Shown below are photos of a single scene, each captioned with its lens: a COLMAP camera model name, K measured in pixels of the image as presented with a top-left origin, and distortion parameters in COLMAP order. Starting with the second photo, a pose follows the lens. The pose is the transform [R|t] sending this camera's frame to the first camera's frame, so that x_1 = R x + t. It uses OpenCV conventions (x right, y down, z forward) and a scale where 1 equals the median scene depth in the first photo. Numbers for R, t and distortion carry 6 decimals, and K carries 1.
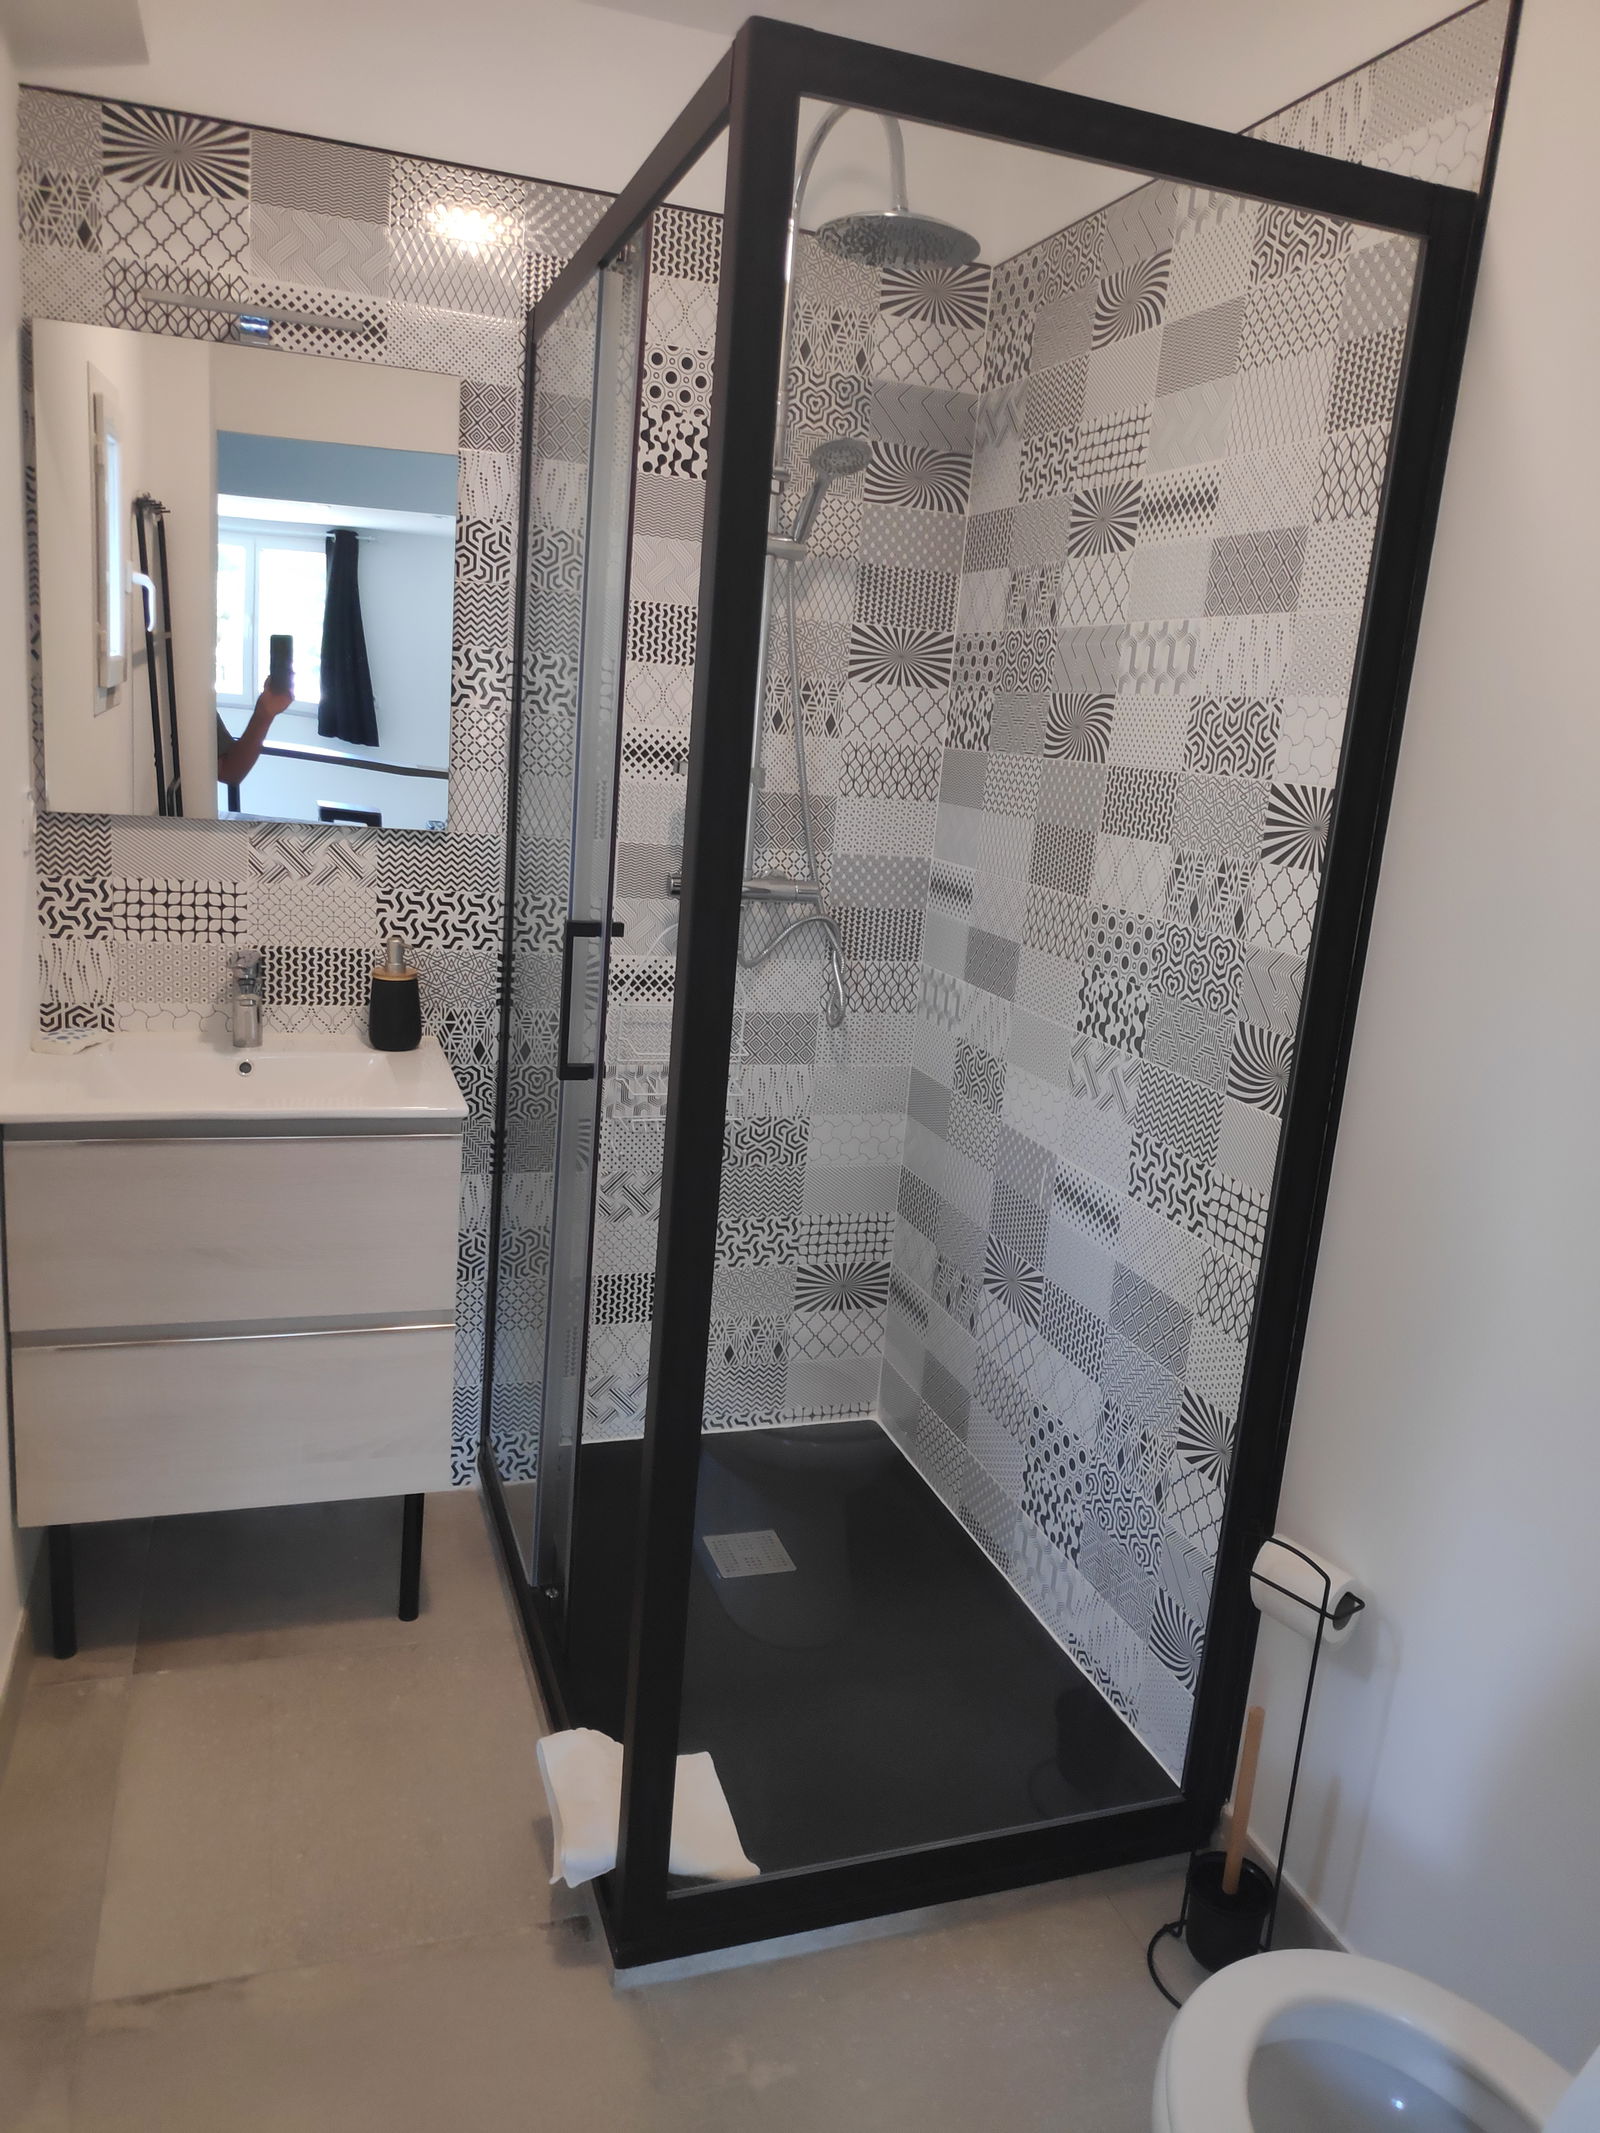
lens RADIAL K [[1522.8, 0, 811.4], [0, 1522.8, 1064.2], [0, 0, 1]] dist [0.013449, -0.037129]
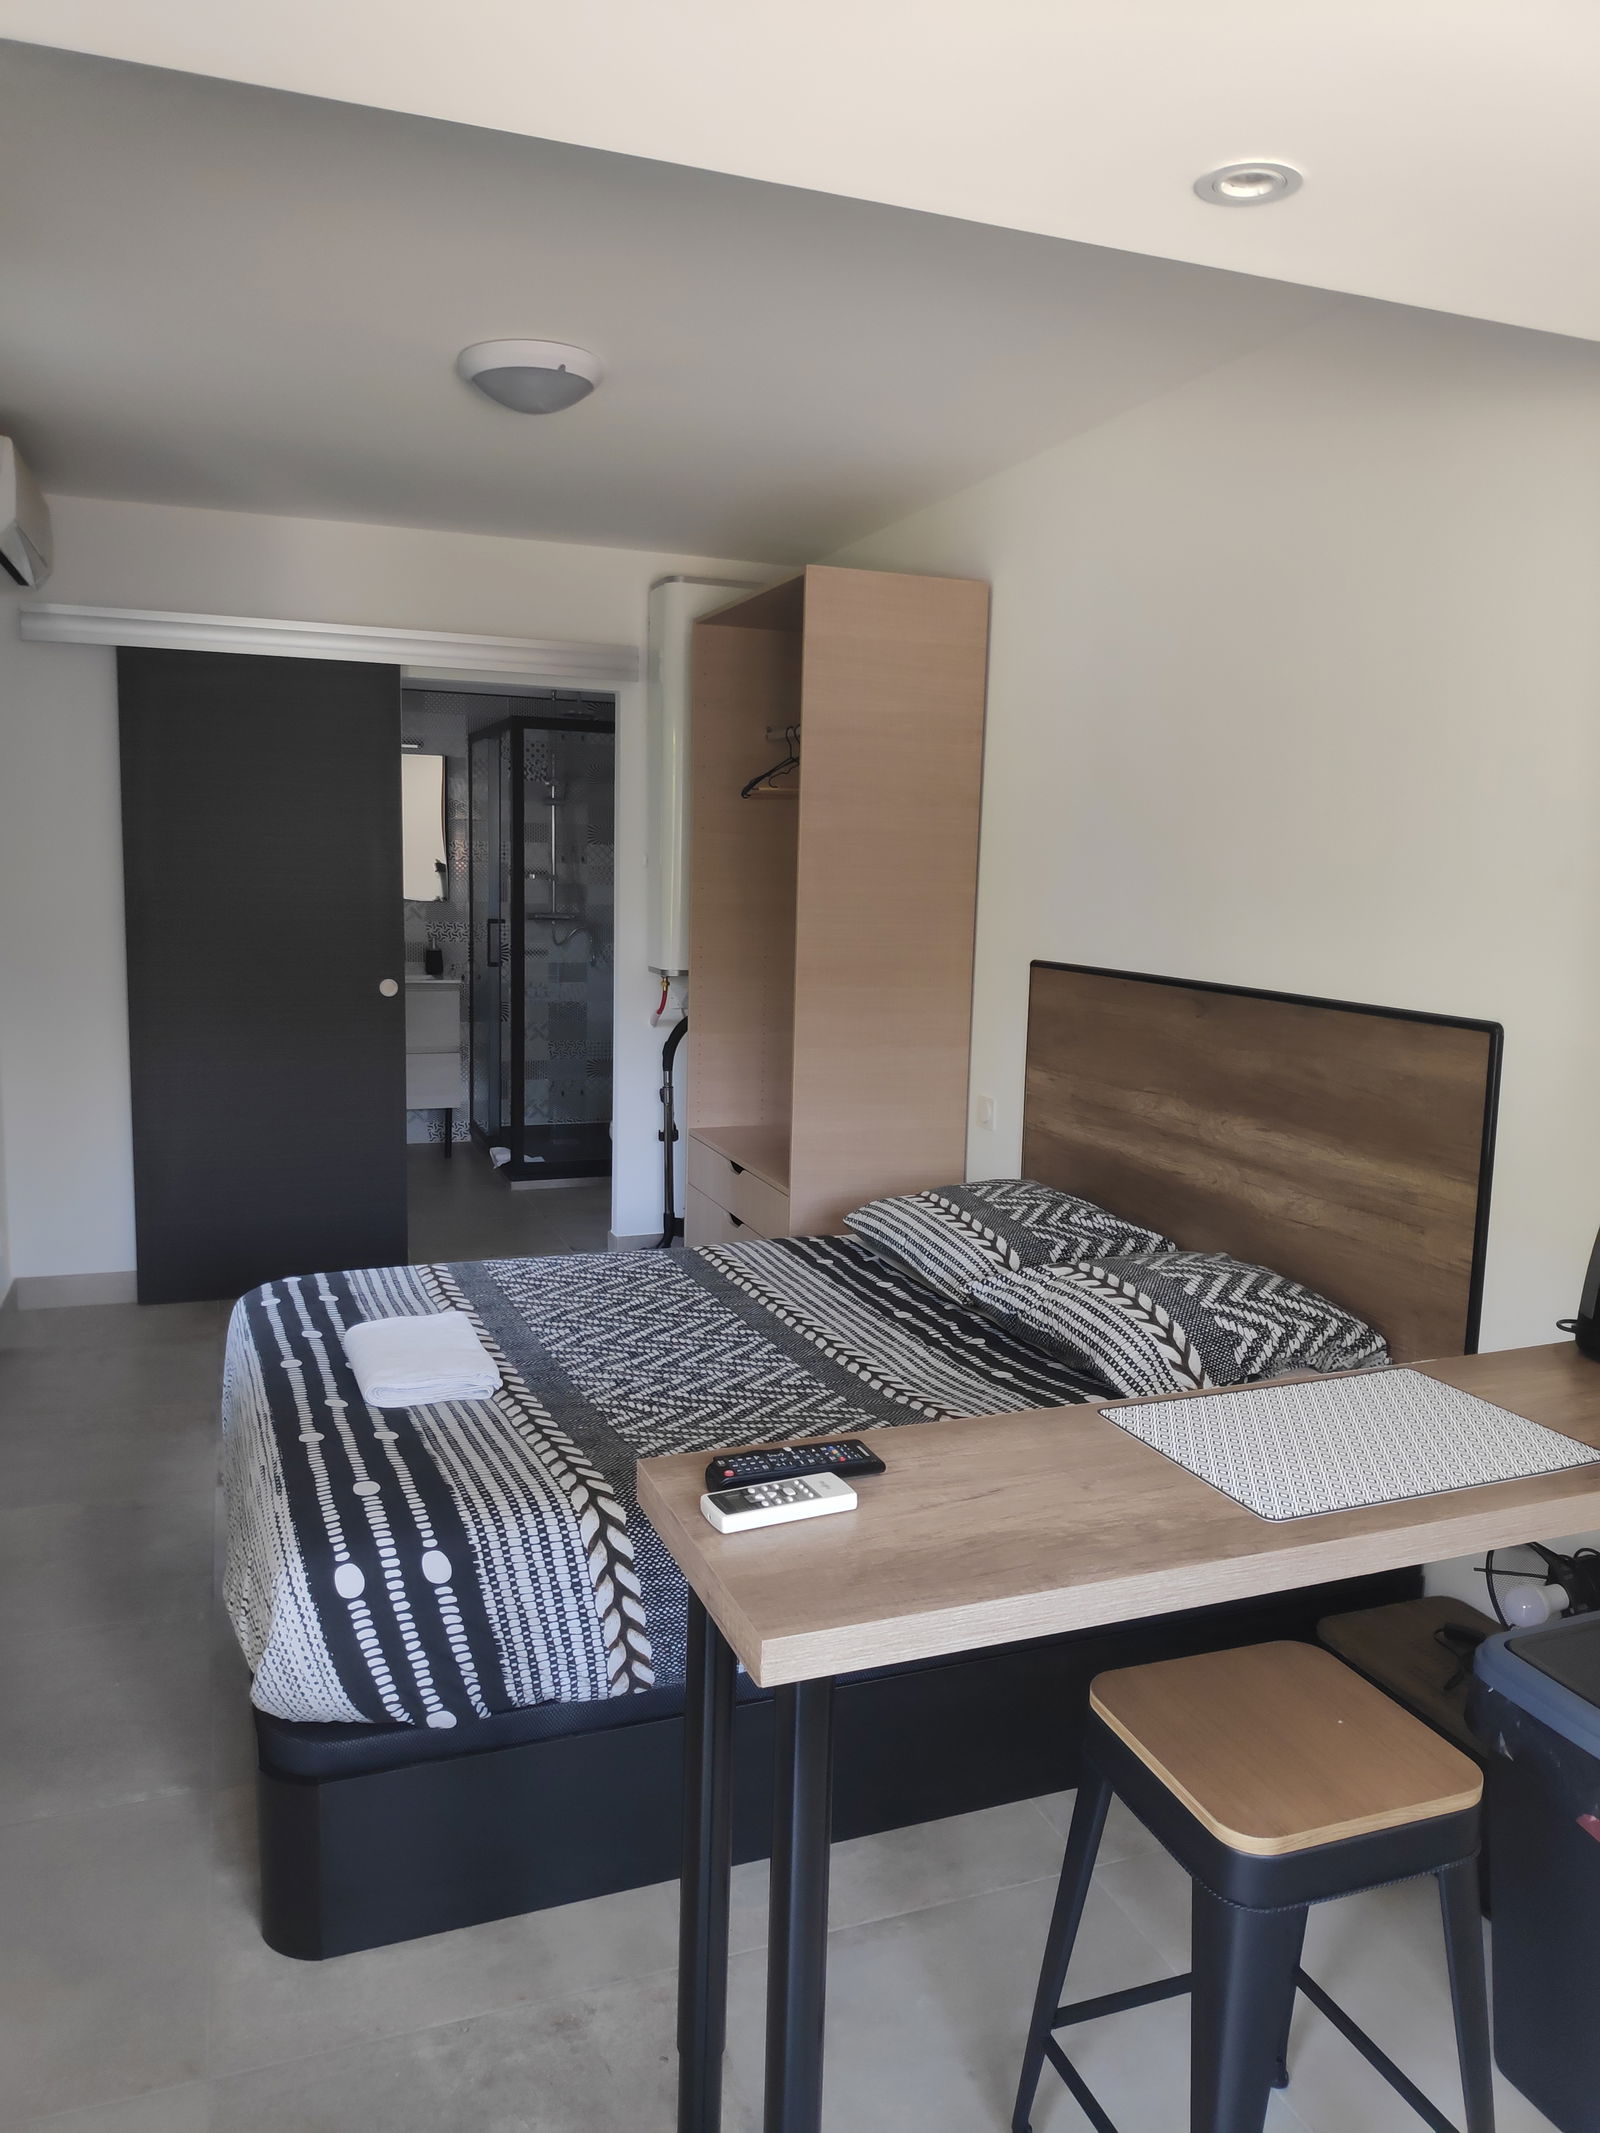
lens RADIAL K [[1522.8, 0, 806.0], [0, 1522.8, 1060.0], [0, 0, 1]] dist [0.013449, -0.037129]
pose [[0.998060, -0.059065, 0.019679, 0.380547], [0.060549, 0.994443, -0.086116, 0.455569], [-0.014484, 0.087141, 0.996091, -1.953287]]
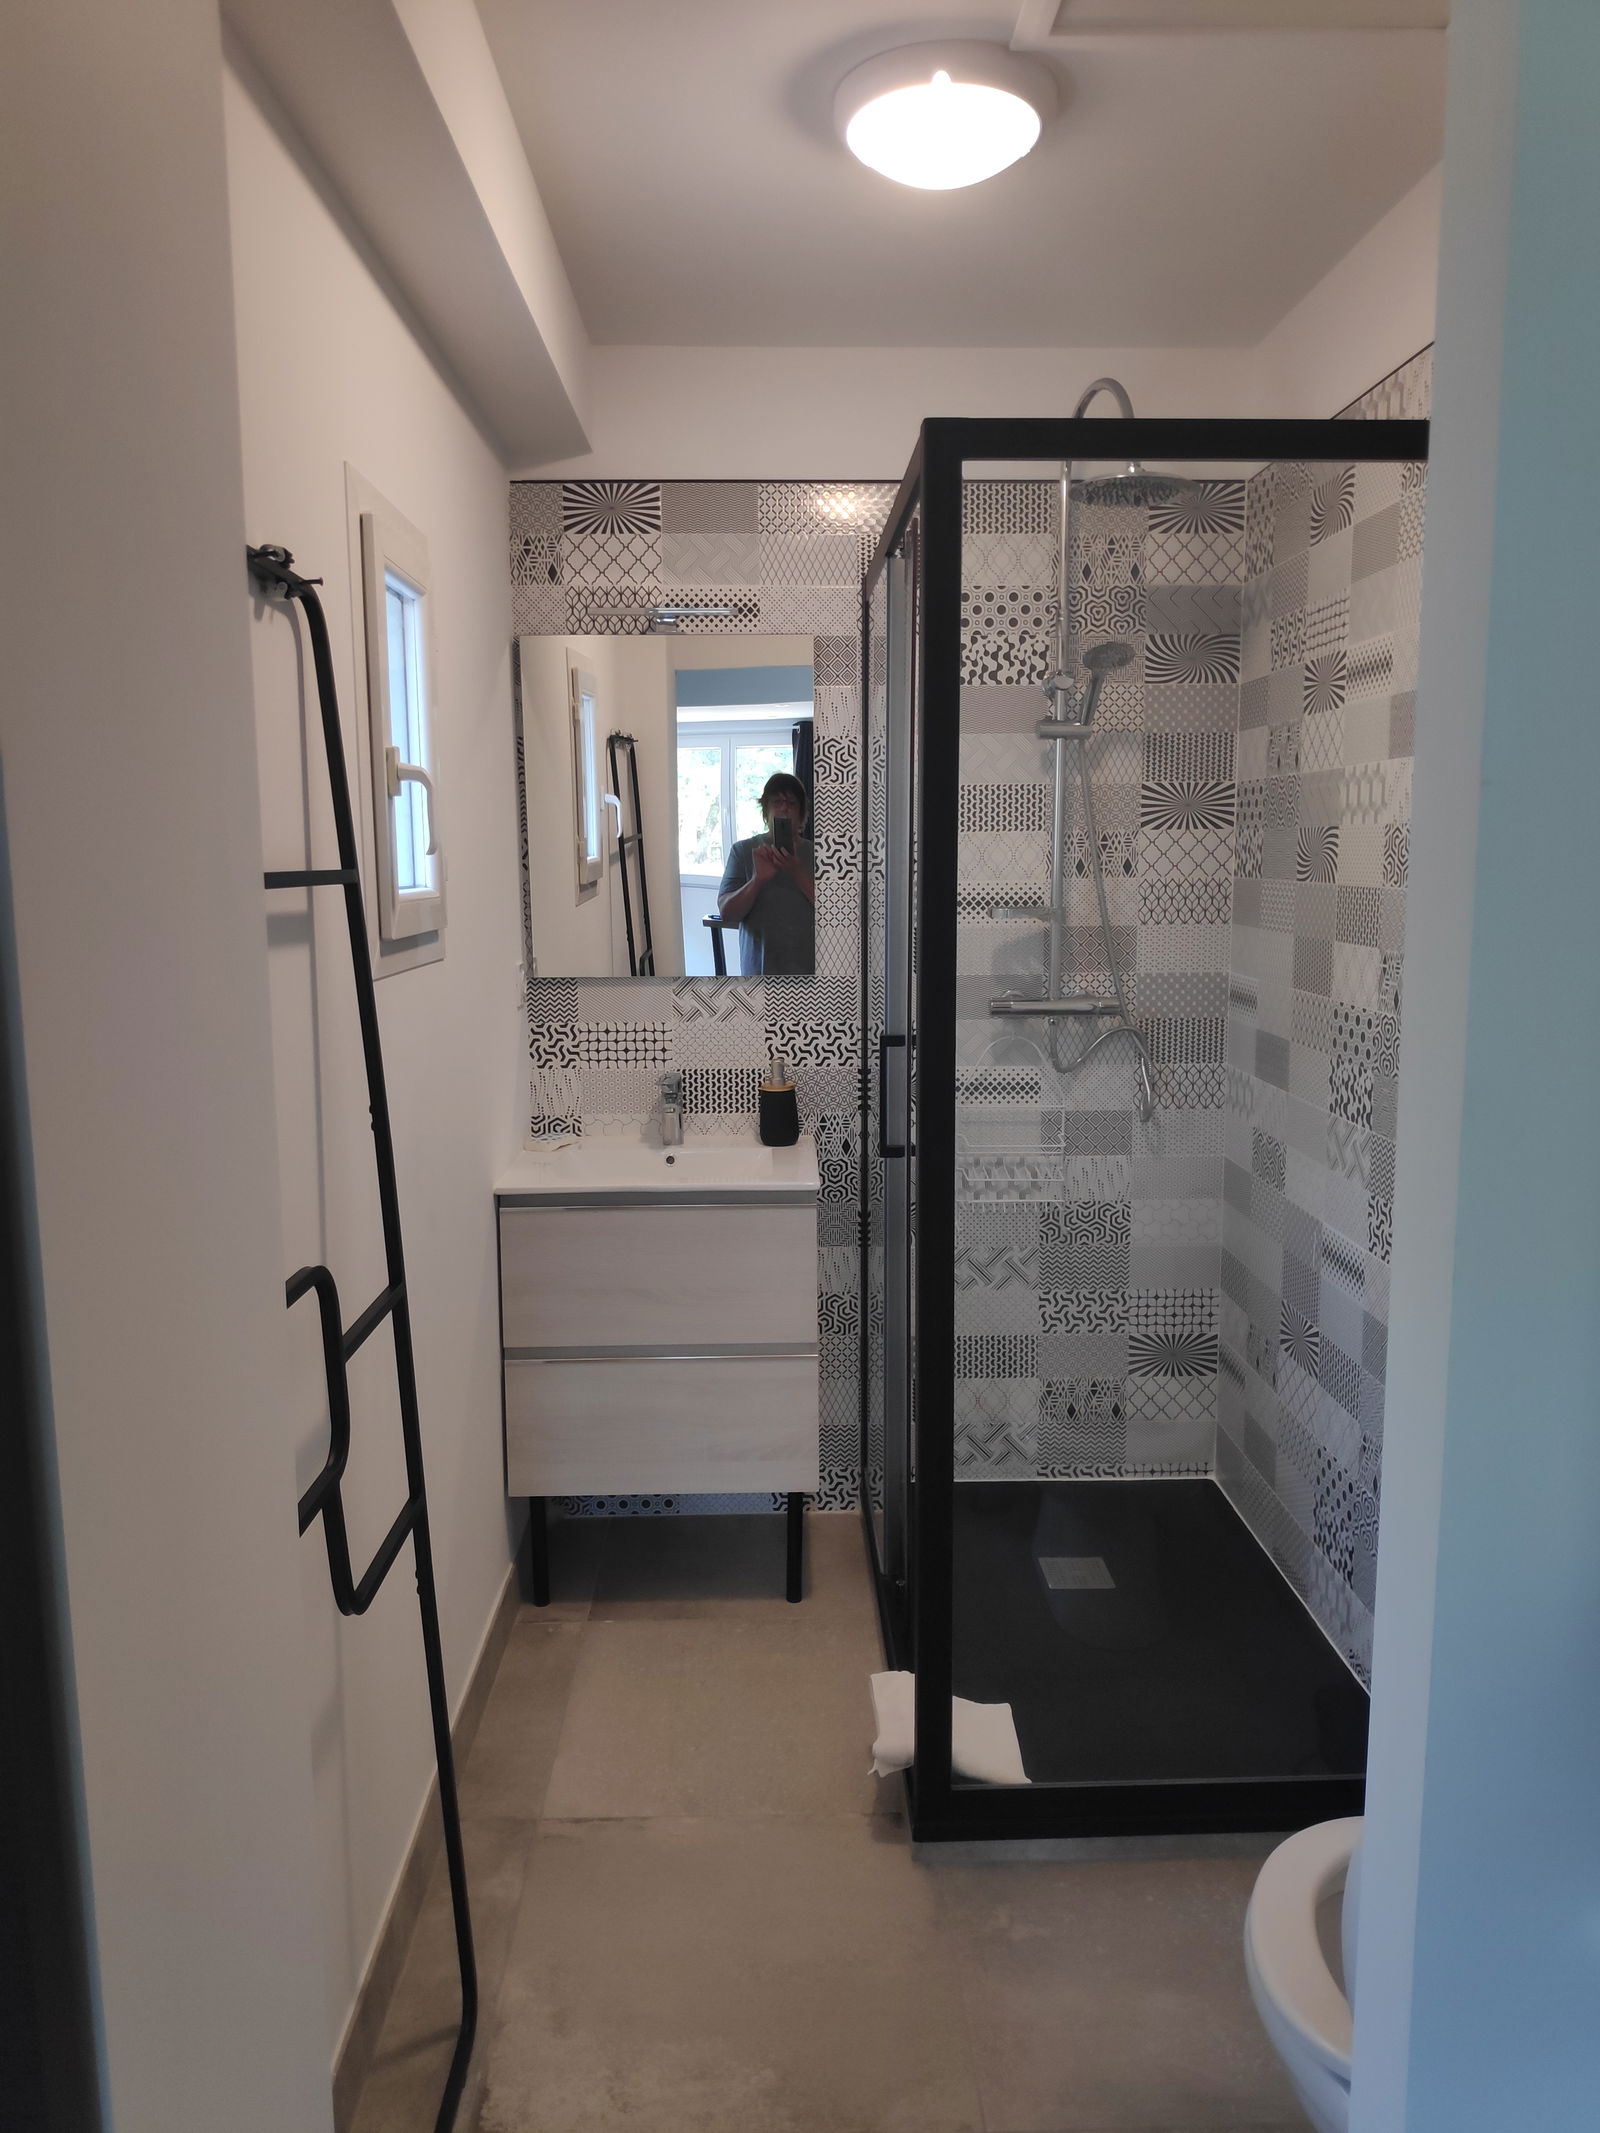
lens RADIAL K [[1522.8, 0, 814.3], [0, 1522.8, 1076.4], [0, 0, 1]] dist [0.013449, -0.037129]
pose [[0.951145, -0.038592, -0.306324, 0.151403], [0.012077, 0.996048, -0.087986, 0.046140], [0.308509, 0.079988, 0.947852, -0.211914]]
